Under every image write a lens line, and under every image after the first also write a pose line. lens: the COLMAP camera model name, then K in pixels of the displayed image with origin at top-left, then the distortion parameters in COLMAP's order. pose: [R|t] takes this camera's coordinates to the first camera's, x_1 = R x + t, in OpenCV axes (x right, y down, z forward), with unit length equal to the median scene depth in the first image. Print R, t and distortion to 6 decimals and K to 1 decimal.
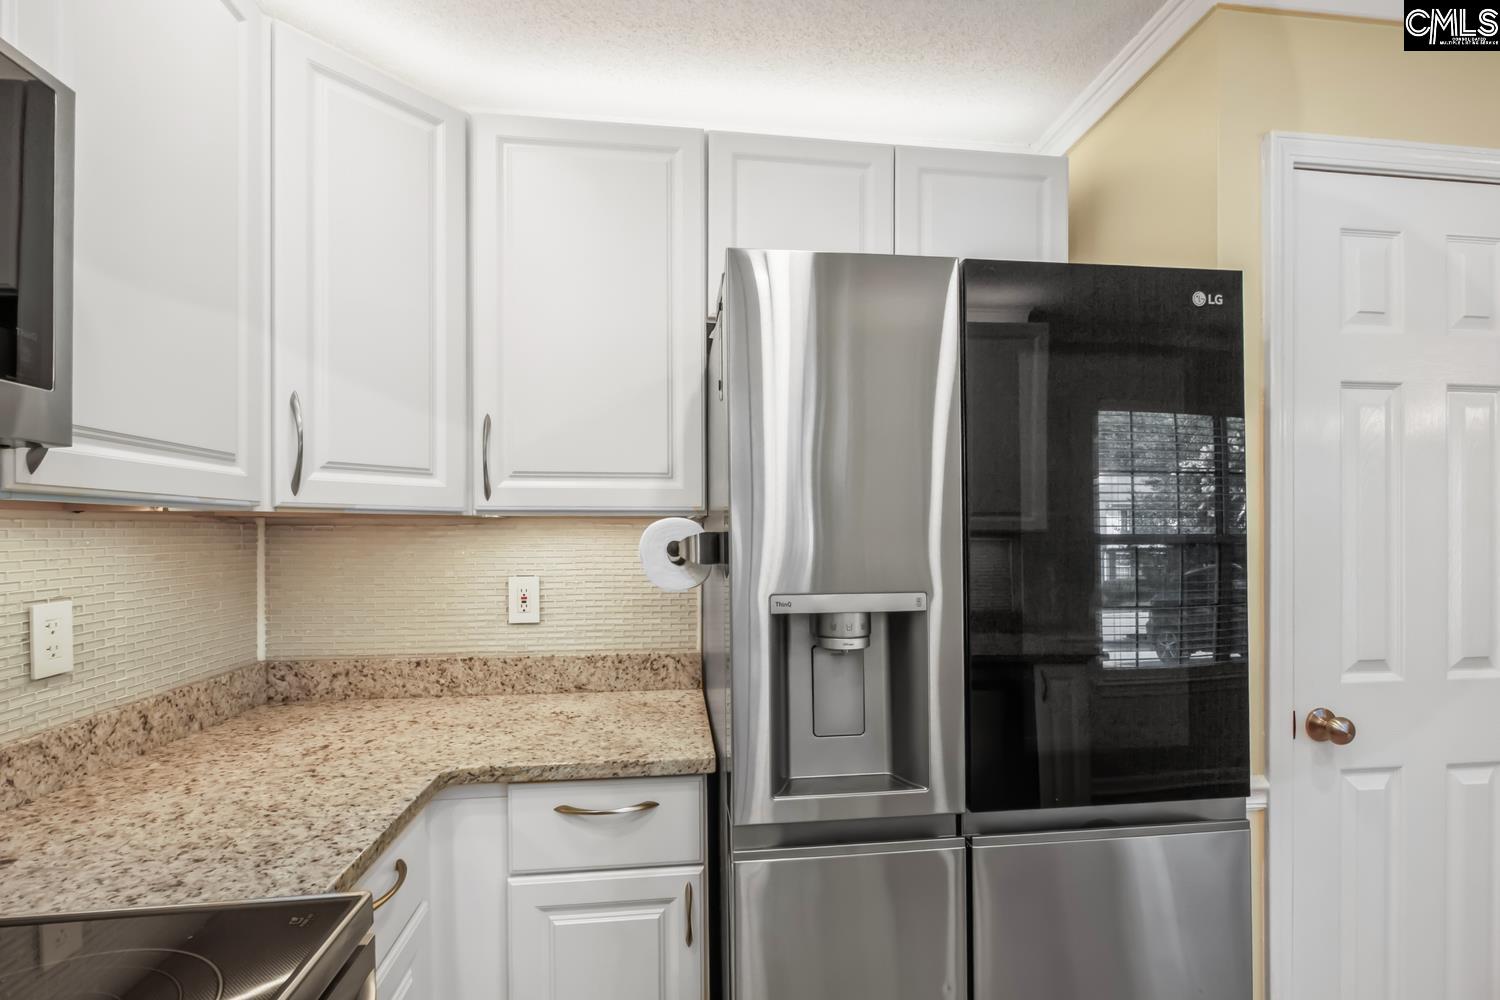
lens RADIAL K [[735.1, 0, 753.5], [0, 735.1, 530.5], [0, 0, 1]] dist [0.001697, -0.000265]
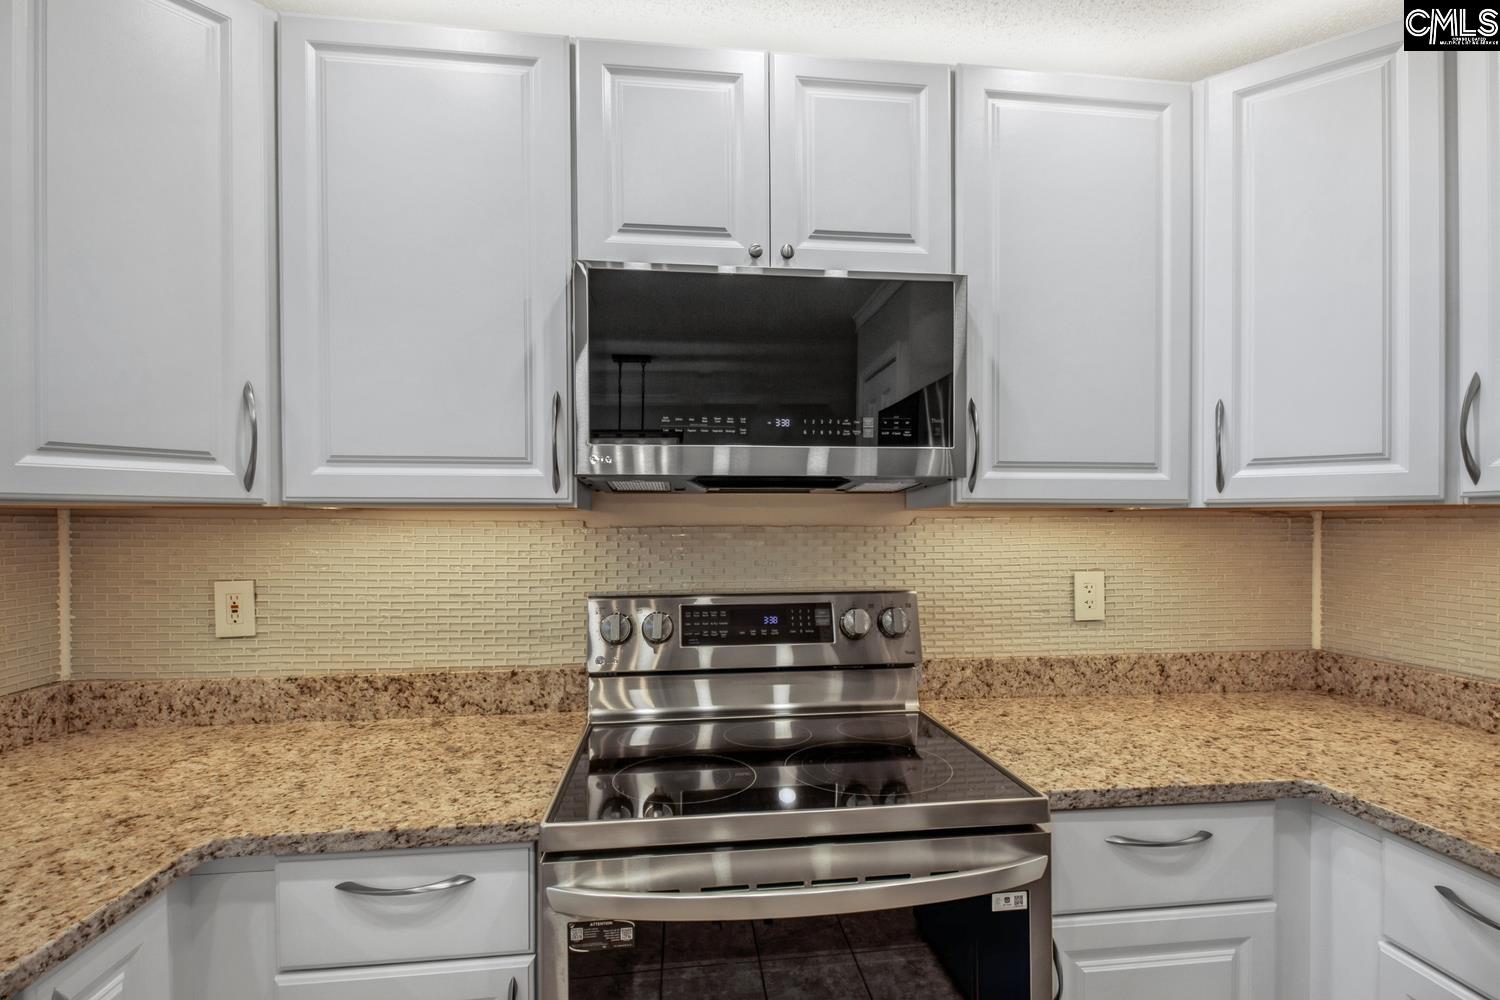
lens RADIAL K [[710.1, 0, 759.2], [0, 710.1, 529.1], [0, 0, 1]] dist [0.002882, -0.013427]
pose [[-0.000628, 0.005172, -0.999986, 0.443341], [0.001959, 0.999985, 0.005171, 0.001193], [0.999998, -0.001956, -0.000638, 0.287715]]
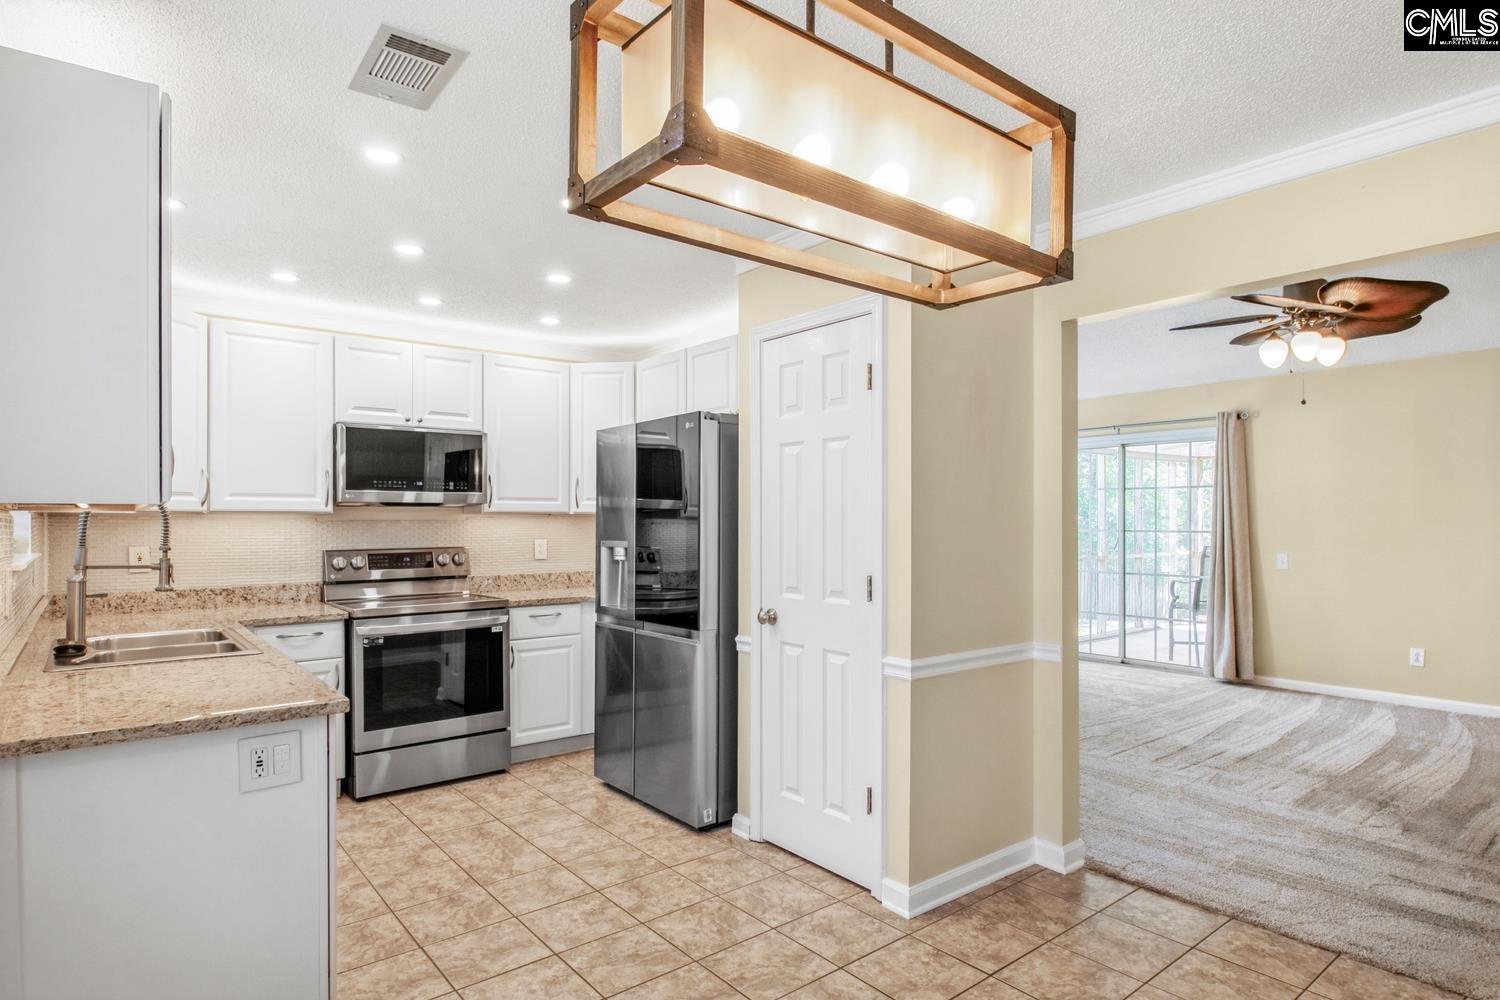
lens RADIAL K [[828.4, 0, 754.7], [0, 828.4, 521.2], [0, 0, 1]] dist [-0.000555, -0.000137]
pose [[0.528150, -0.001195, -0.849150, 2.795605], [0.001938, 0.999998, -0.000202, 0.007863], [0.849149, -0.001539, 0.528151, -0.255143]]
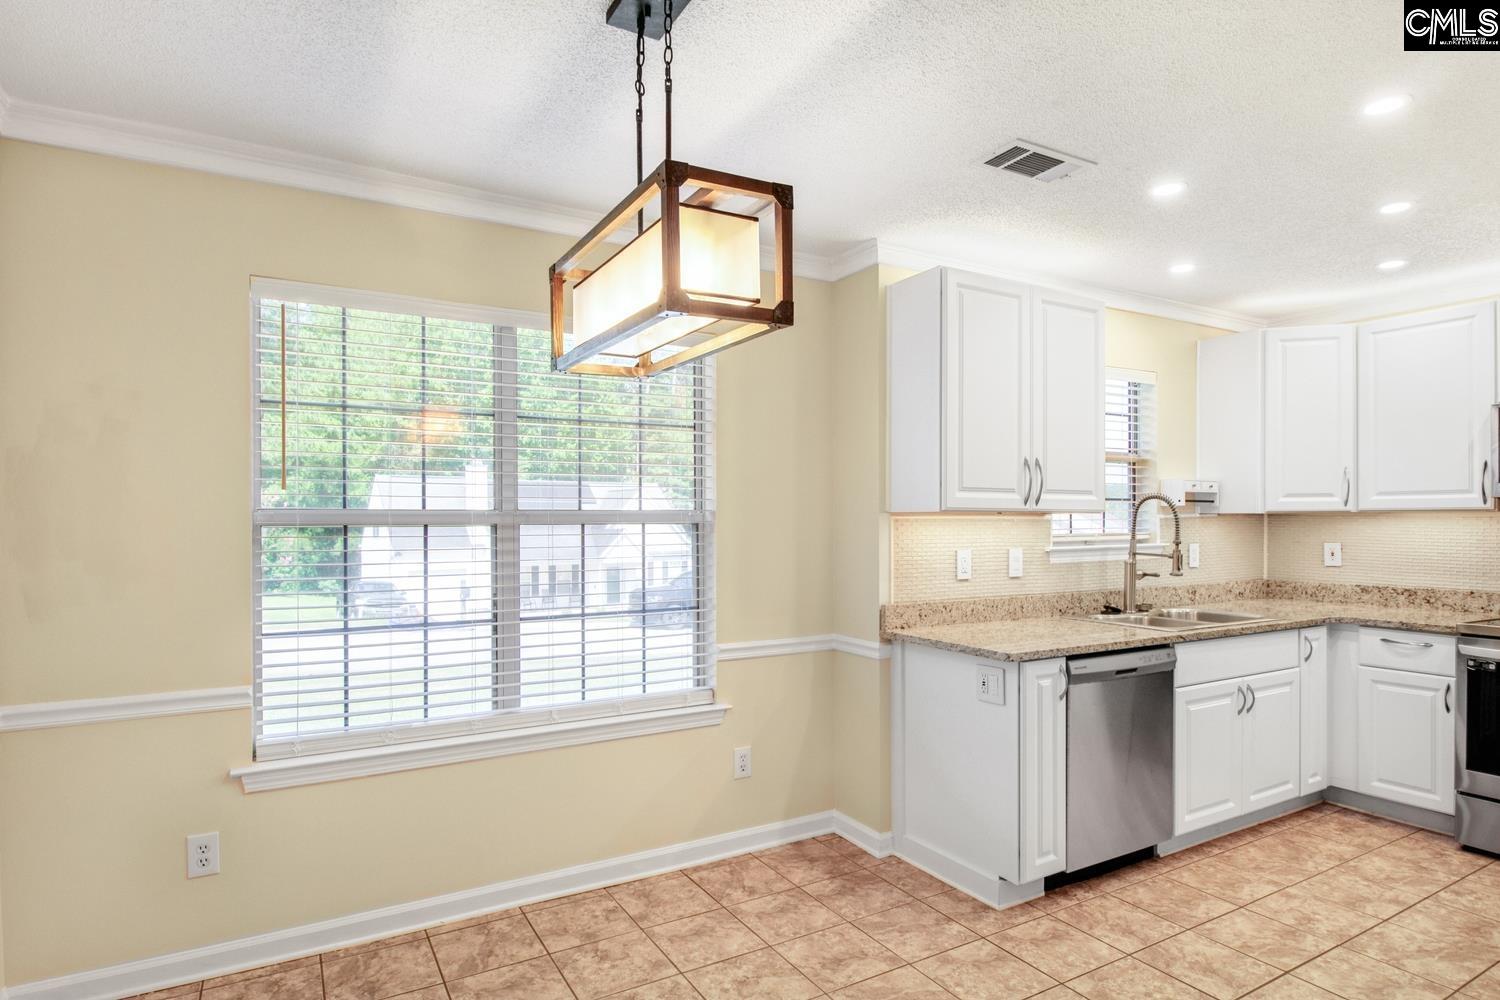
lens RADIAL K [[832.1, 0, 777.3], [0, 832.1, 522.6], [0, 0, 1]] dist [0.000003, -0.000867]
pose [[-0.912791, 0.001813, -0.408422, 2.501114], [0.000385, 0.999994, 0.003580, 0.000317], [0.408426, 0.003111, -0.912786, 1.455012]]
